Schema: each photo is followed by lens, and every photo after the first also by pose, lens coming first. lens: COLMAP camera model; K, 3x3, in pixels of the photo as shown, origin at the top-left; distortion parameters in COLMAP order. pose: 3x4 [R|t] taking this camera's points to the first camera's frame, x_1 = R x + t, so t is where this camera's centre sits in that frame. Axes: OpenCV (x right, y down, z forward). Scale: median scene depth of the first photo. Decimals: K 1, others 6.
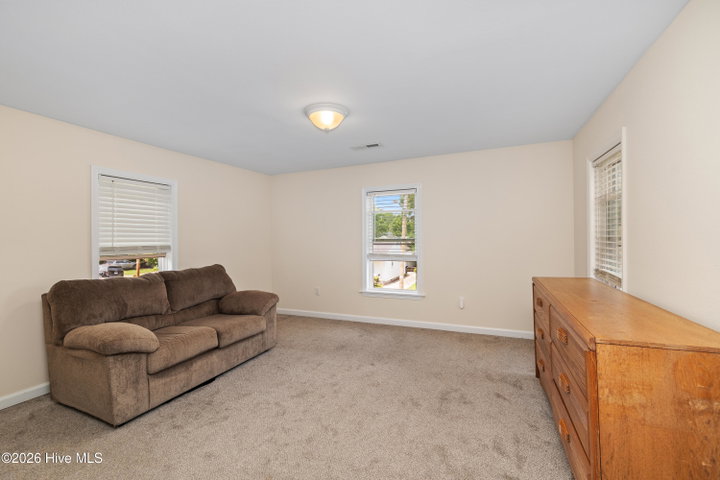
lens RADIAL K [[309.7, 0, 345.1], [0, 309.7, 242.5], [0, 0, 1]] dist [-0.008201, 0.002921]
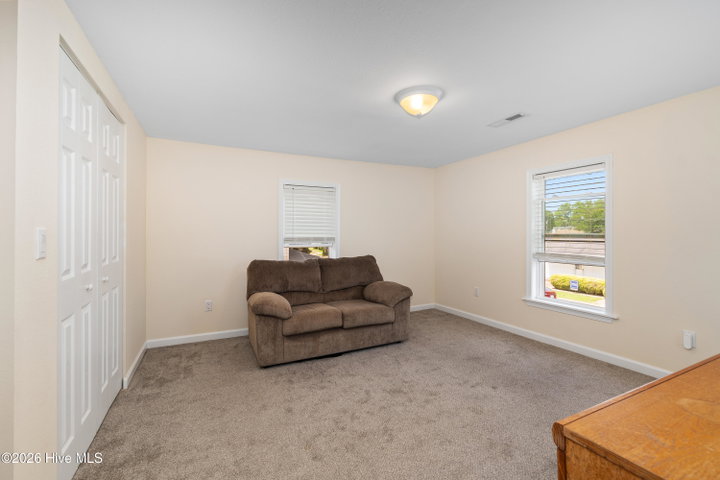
lens RADIAL K [[309.7, 0, 356.5], [0, 309.7, 236.5], [0, 0, 1]] dist [-0.008201, 0.002921]
pose [[0.771408, 0.016299, -0.636132, 0.323879], [-0.016448, 0.999849, 0.005672, -0.002795], [0.636128, 0.006087, 0.771560, 0.140395]]
